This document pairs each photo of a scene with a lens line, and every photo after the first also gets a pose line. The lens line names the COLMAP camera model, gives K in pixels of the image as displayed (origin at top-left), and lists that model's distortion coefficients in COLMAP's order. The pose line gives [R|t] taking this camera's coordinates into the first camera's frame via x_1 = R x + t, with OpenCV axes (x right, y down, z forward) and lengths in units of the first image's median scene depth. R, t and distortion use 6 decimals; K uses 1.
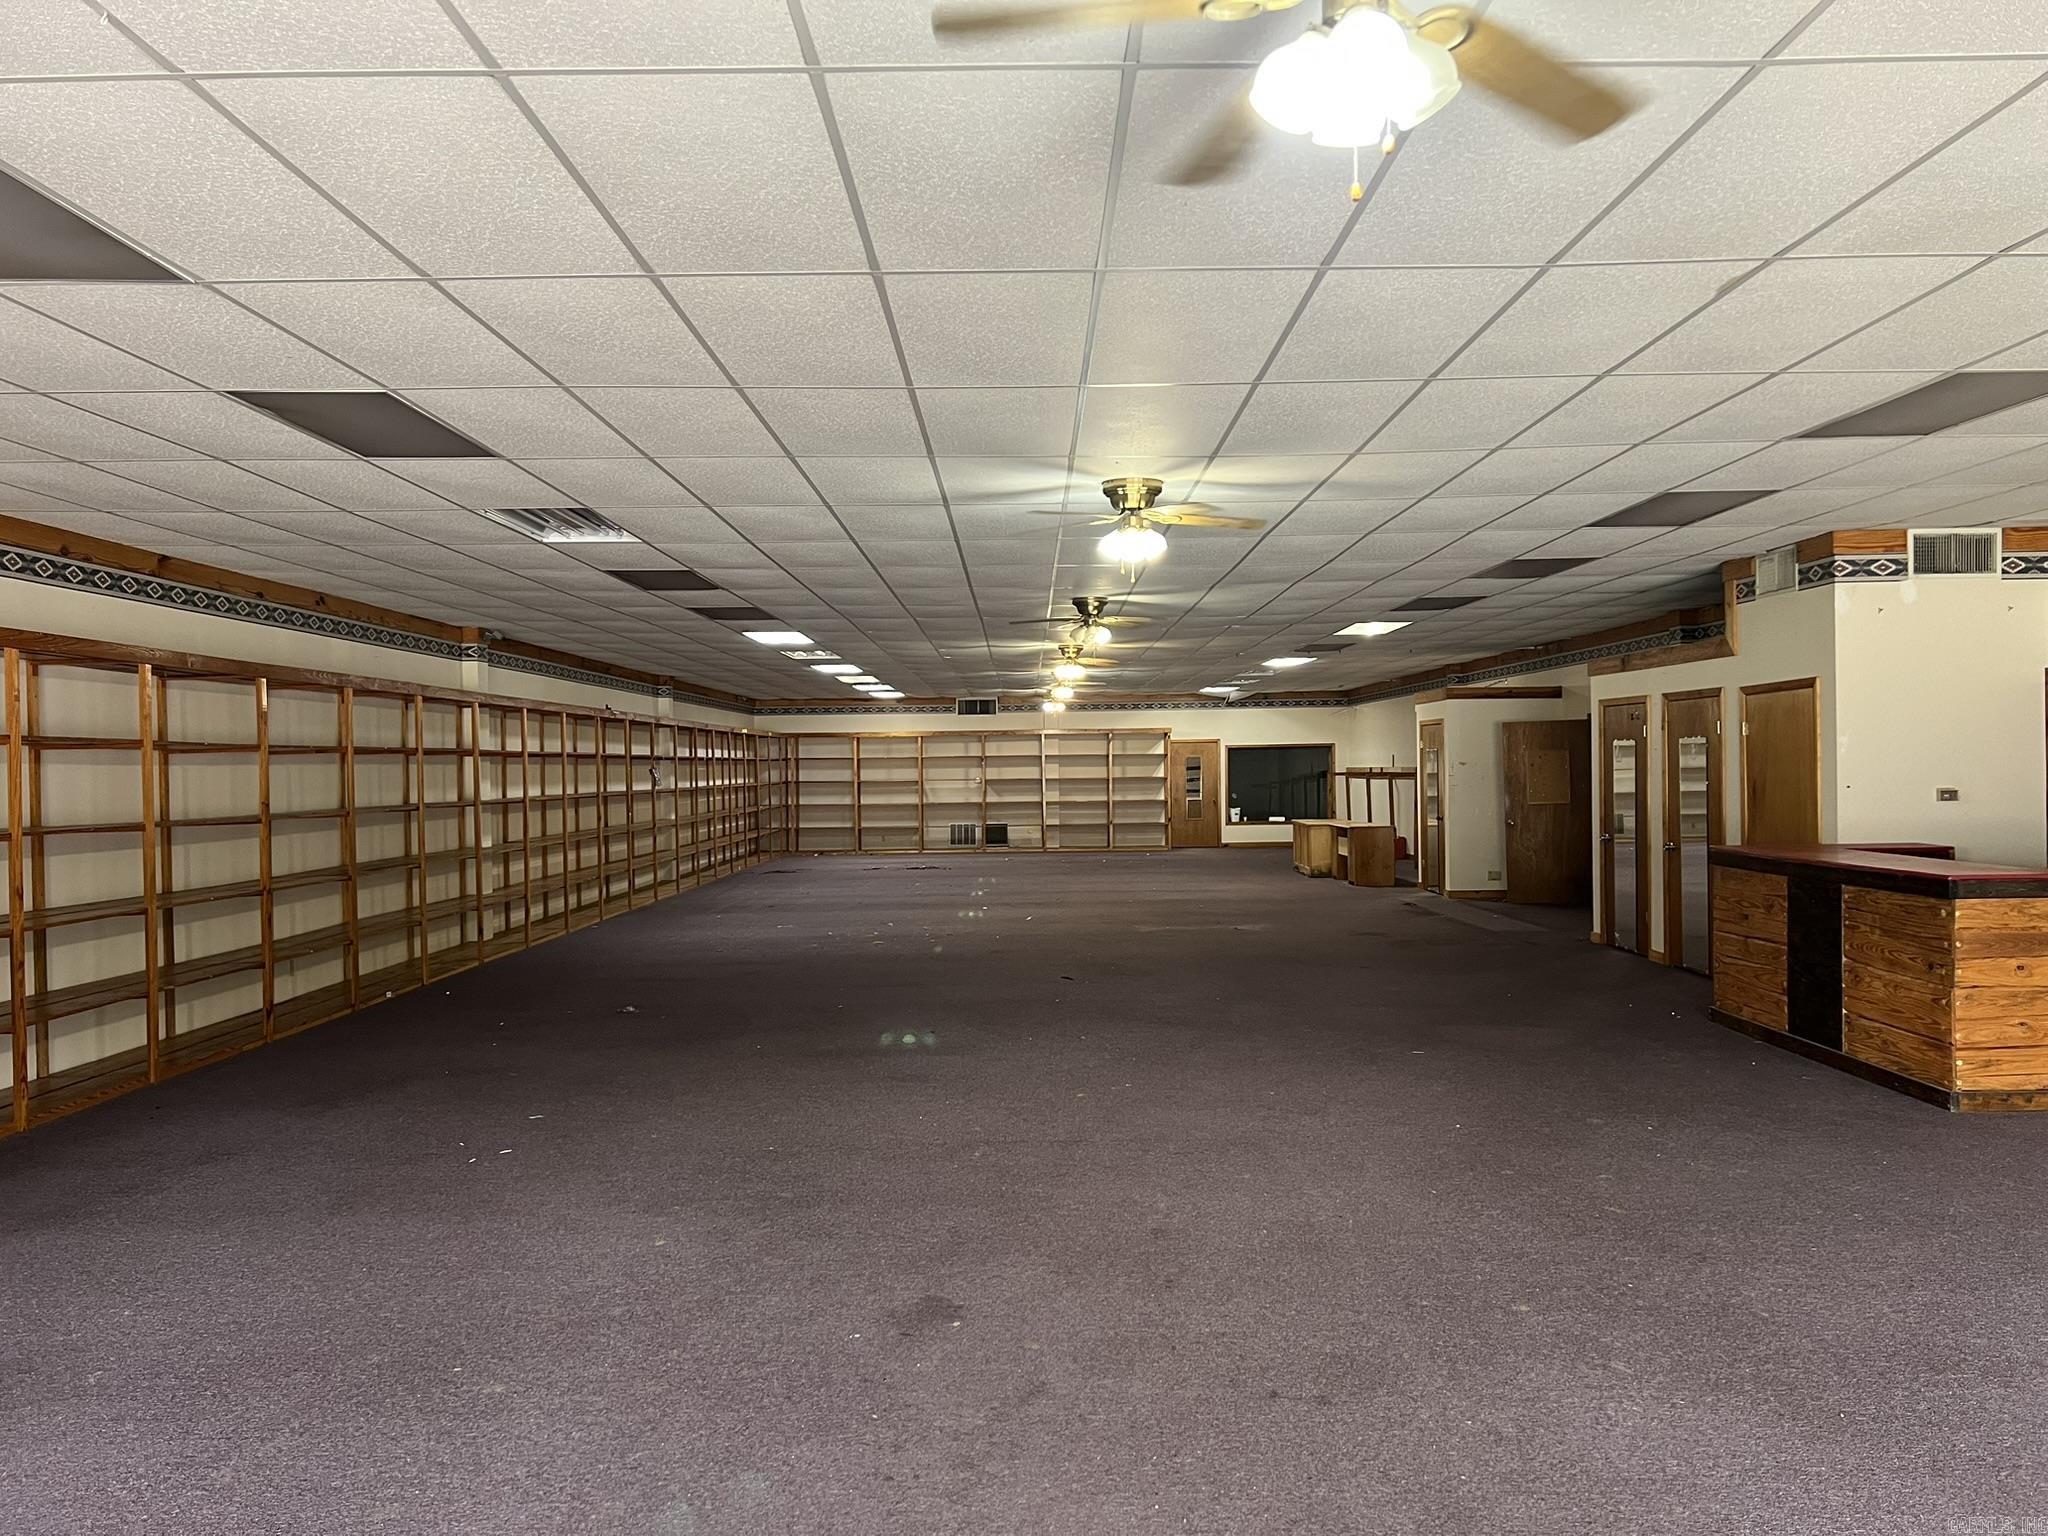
lens RADIAL K [[1514.5, 0, 1024.0], [0, 1514.5, 768.0], [0, 0, 1]] dist [0.126559, -0.188403]
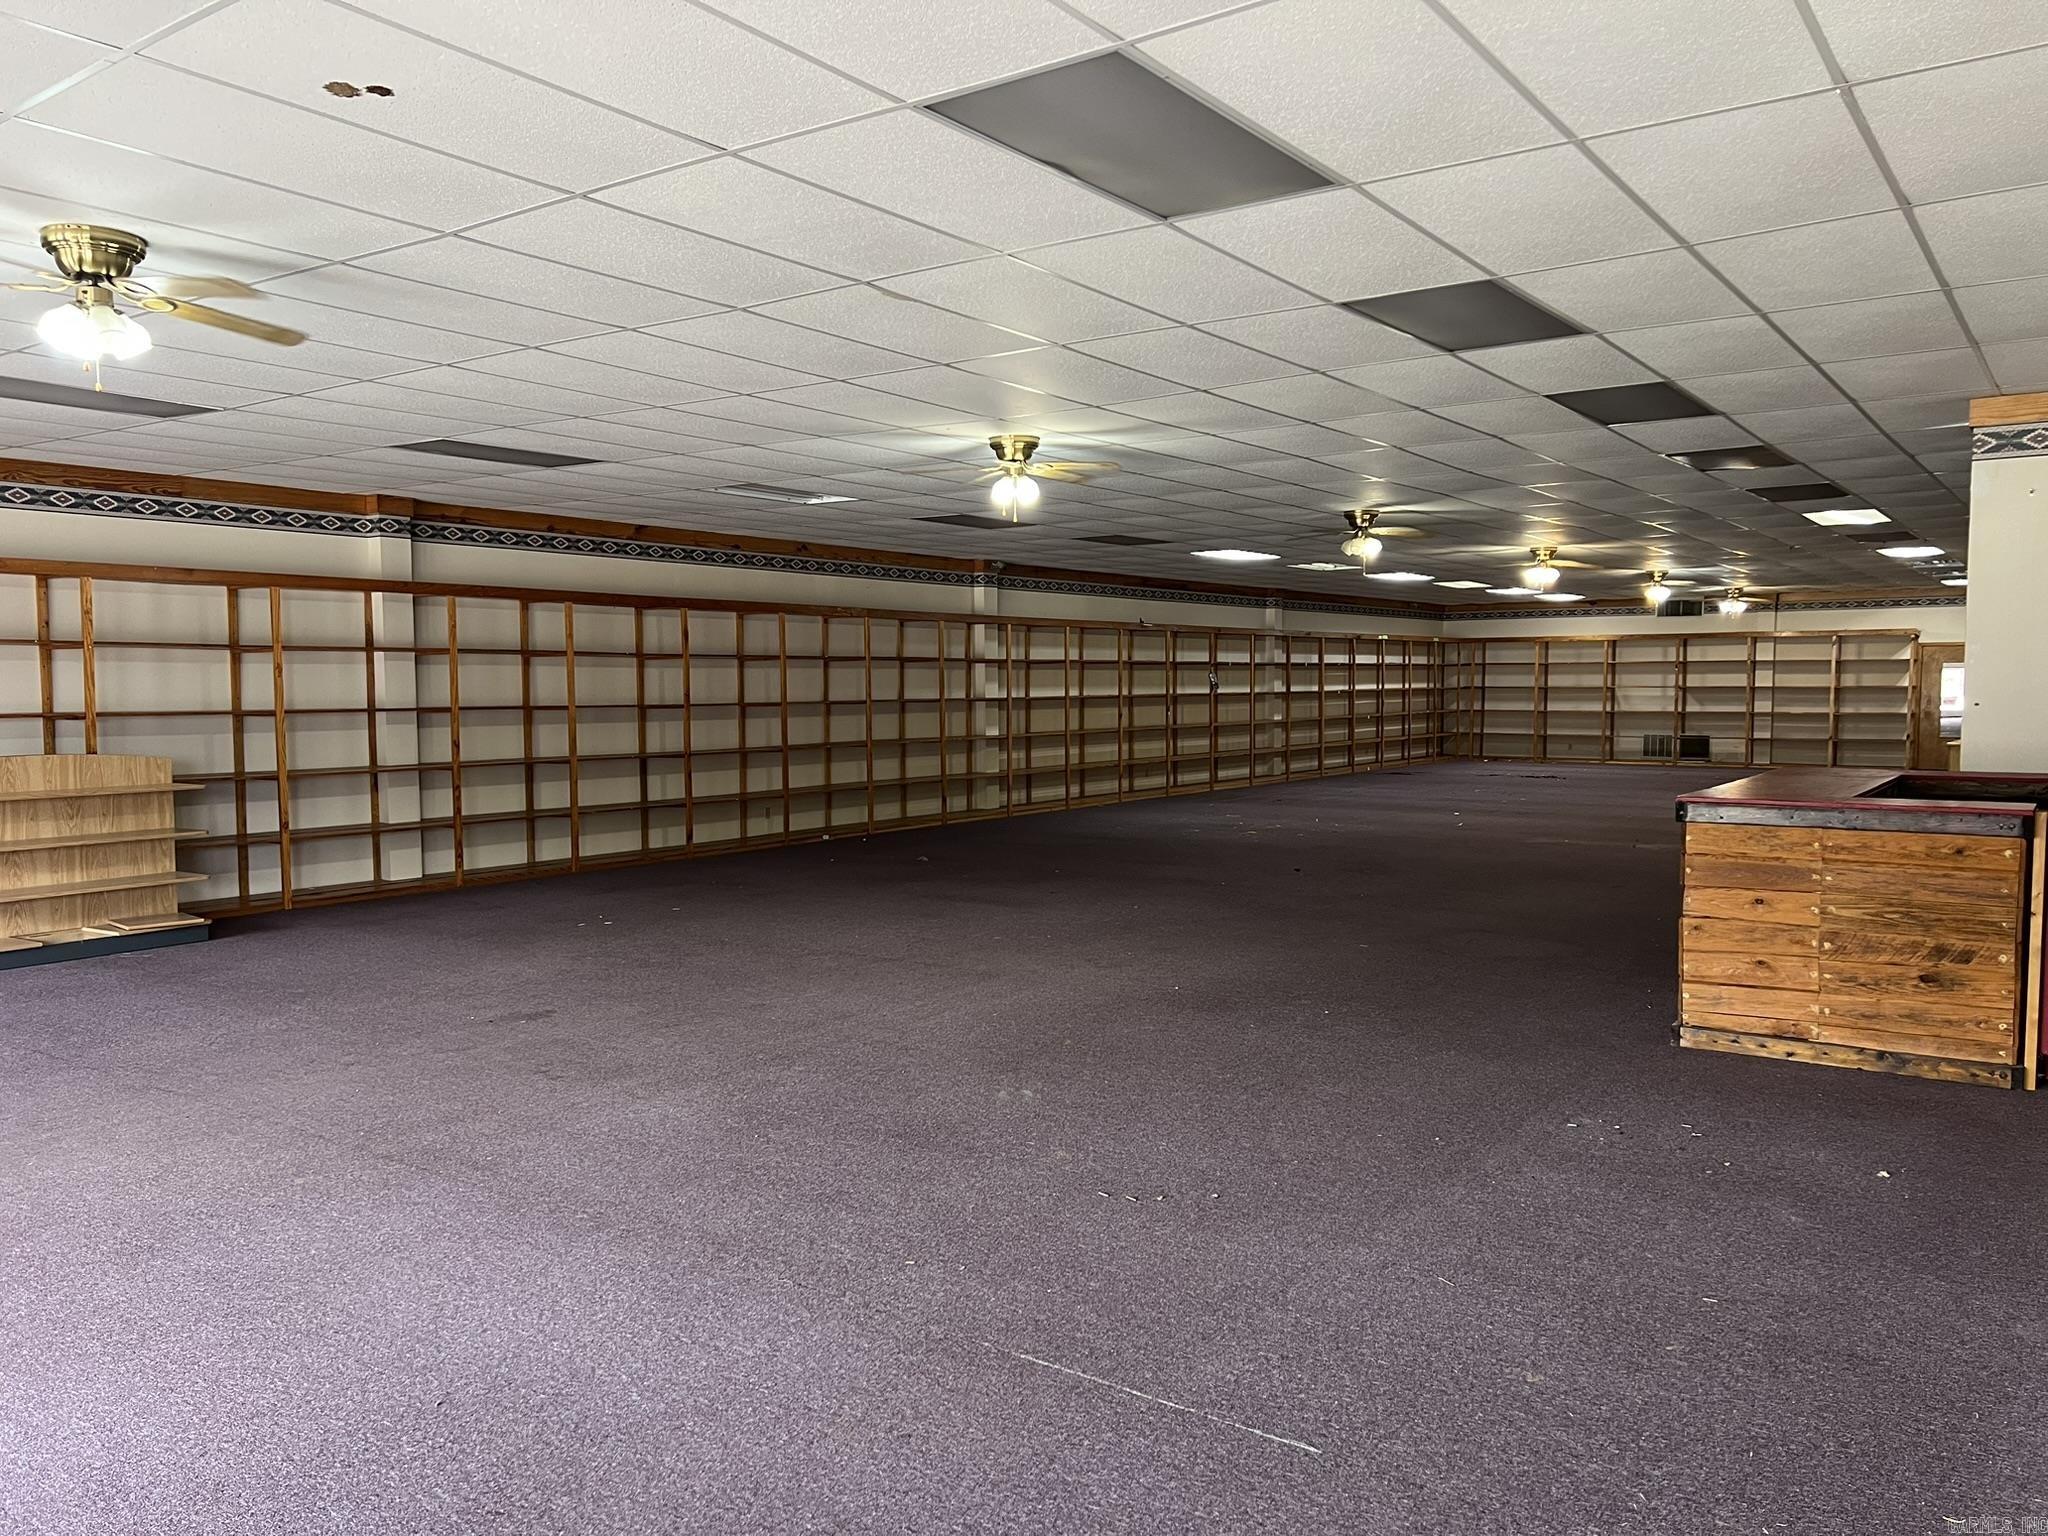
lens RADIAL K [[1514.5, 0, 1024.0], [0, 1514.5, 768.0], [0, 0, 1]] dist [0.126559, -0.188403]
pose [[0.816568, 0.043594, -0.575600, 0.195148], [-0.007338, 0.997848, 0.065164, -0.001296], [0.577202, -0.048987, 0.815131, 0.002622]]
